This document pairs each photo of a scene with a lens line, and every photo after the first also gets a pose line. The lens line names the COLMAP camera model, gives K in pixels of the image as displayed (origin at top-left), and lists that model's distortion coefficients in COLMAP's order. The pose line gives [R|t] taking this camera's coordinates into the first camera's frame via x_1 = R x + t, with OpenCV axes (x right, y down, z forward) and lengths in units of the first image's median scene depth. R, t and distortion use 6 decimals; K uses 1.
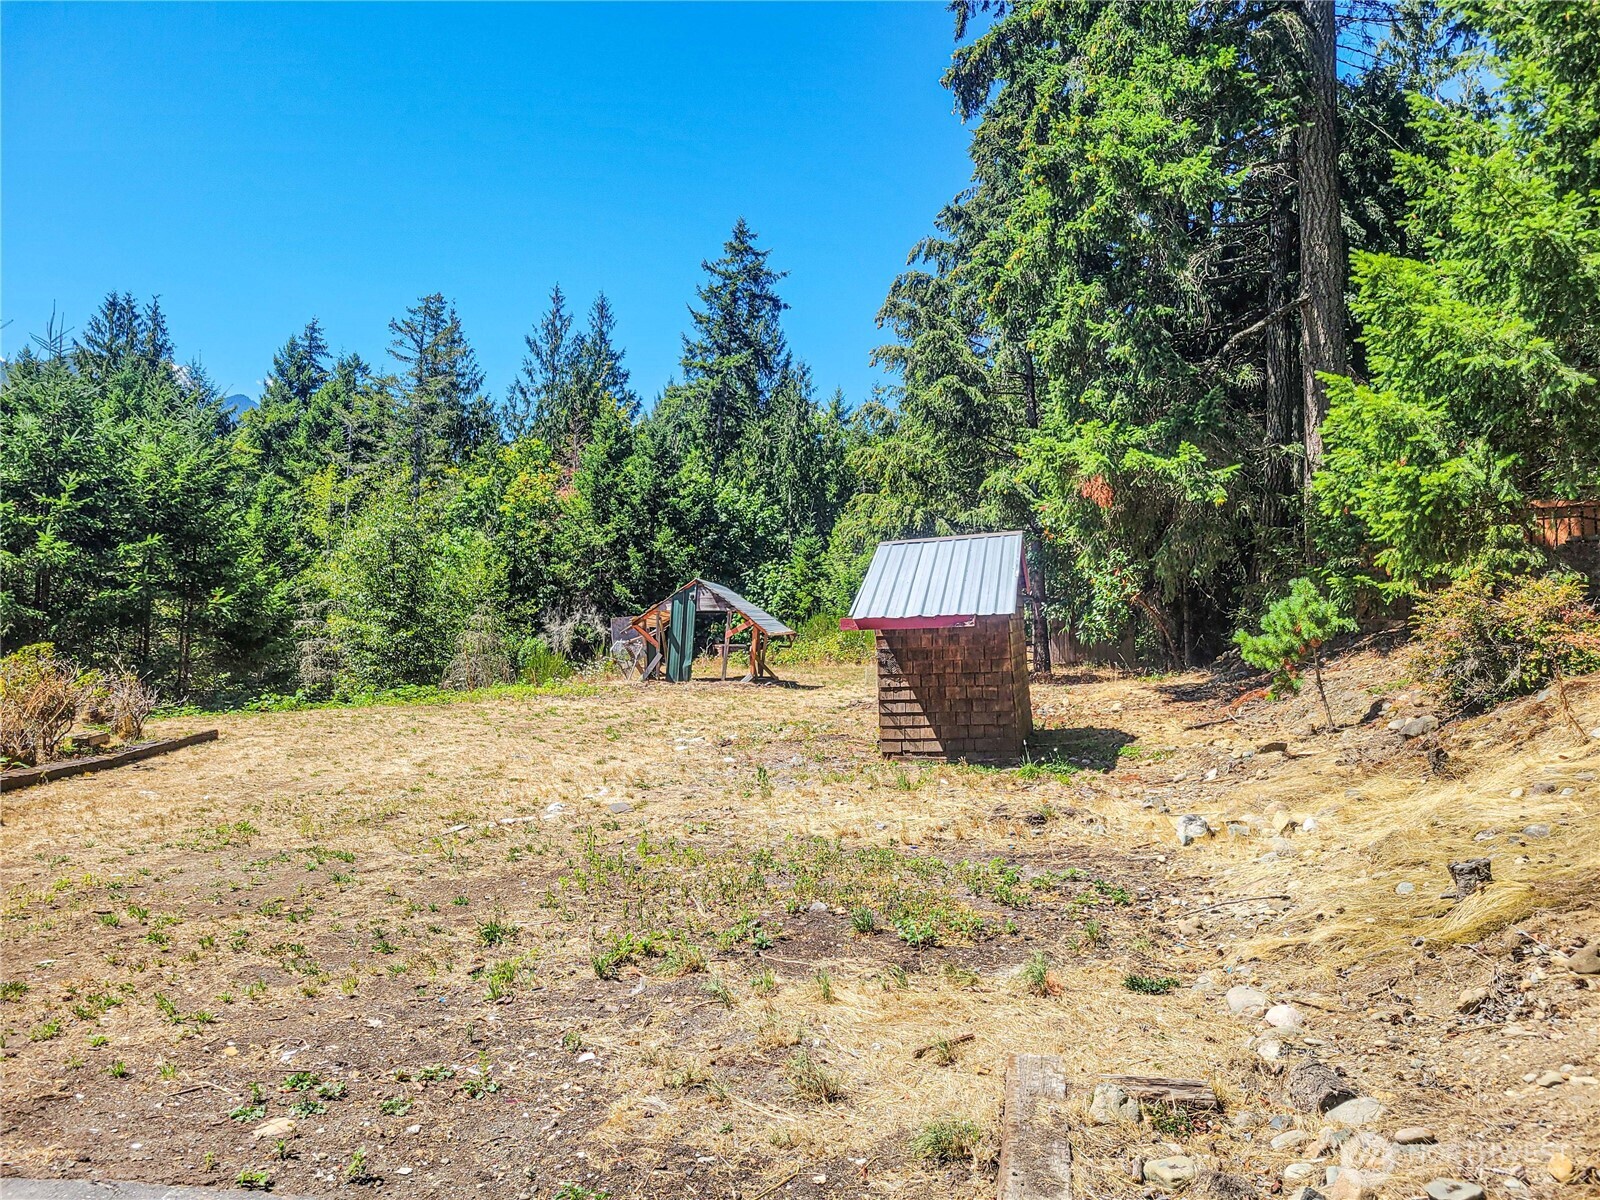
lens RADIAL K [[1218.9, 0, 804.5], [0, 1218.9, 599.3], [0, 0, 1]] dist [0.028449, -0.003780]
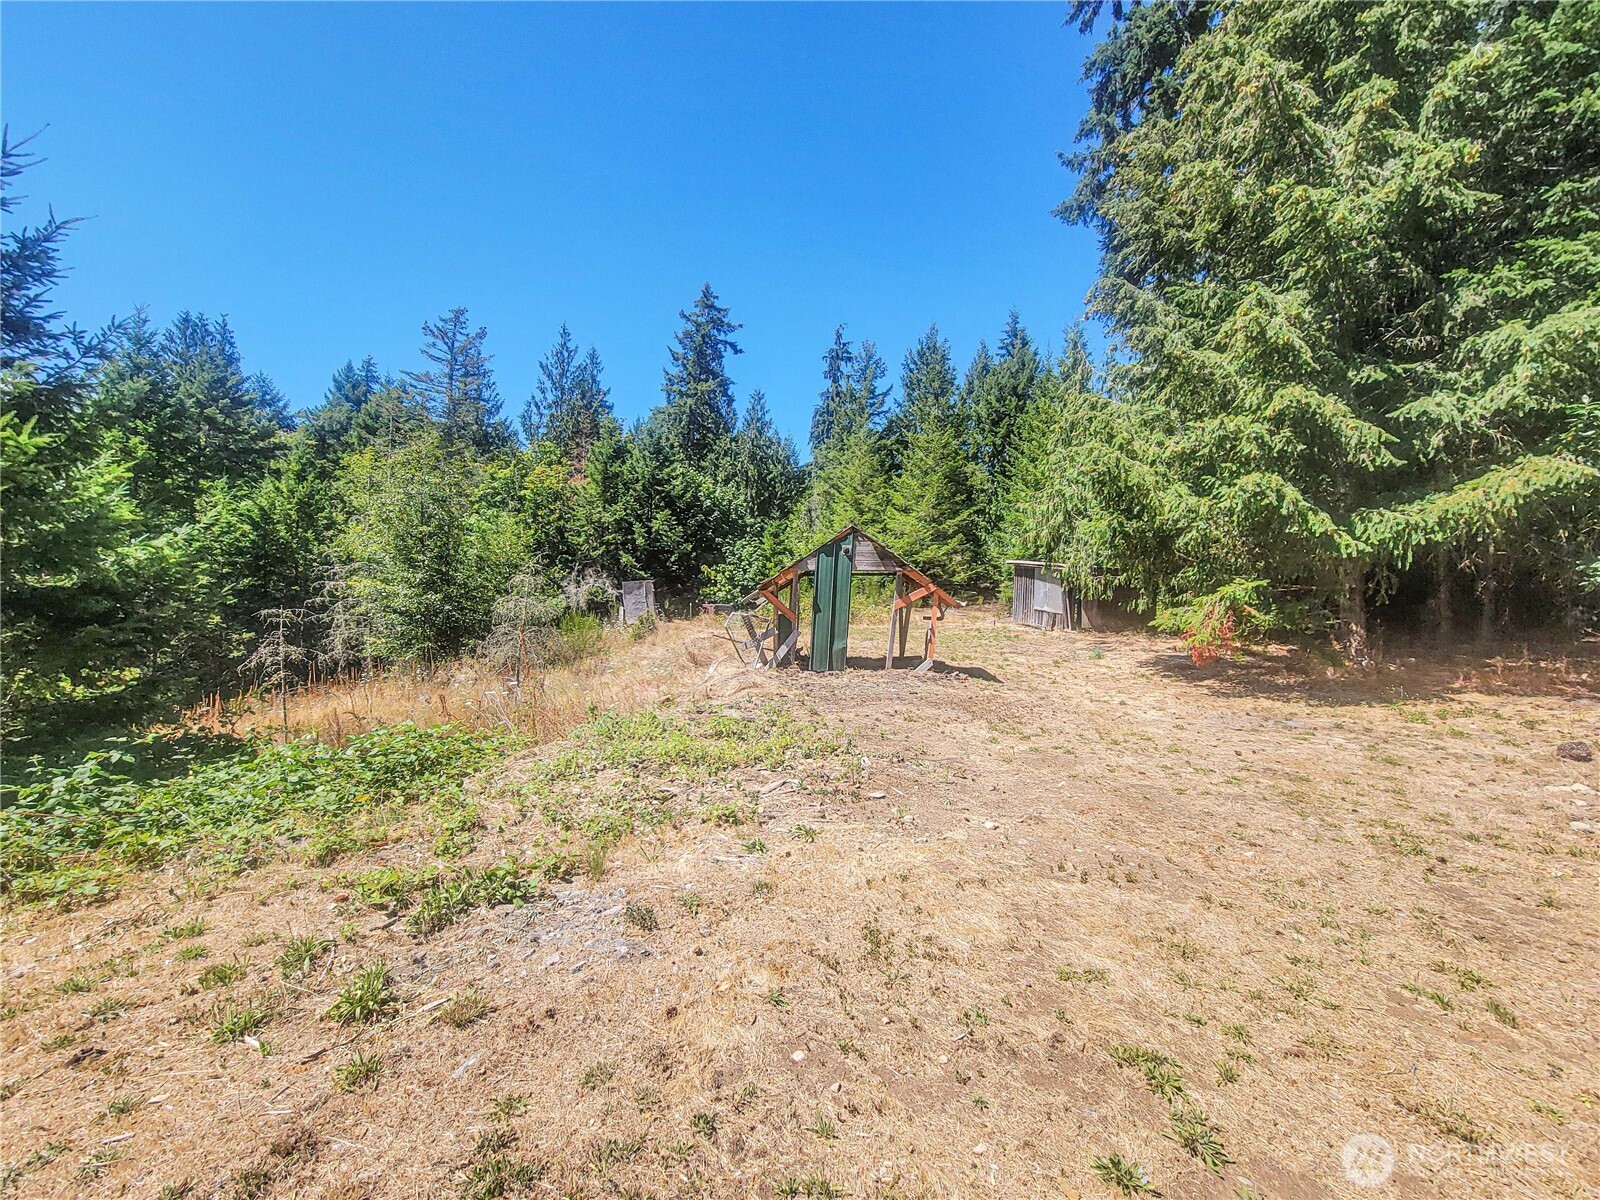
lens RADIAL K [[679.3, 0, 790.9], [0, 679.3, 607.1], [0, 0, 1]] dist [-0.005741, -0.000177]
pose [[0.988743, 0.003010, 0.149593, -0.082269], [-0.010251, 0.998811, 0.047655, 0.005547], [-0.149272, -0.048652, 0.987599, 0.276829]]
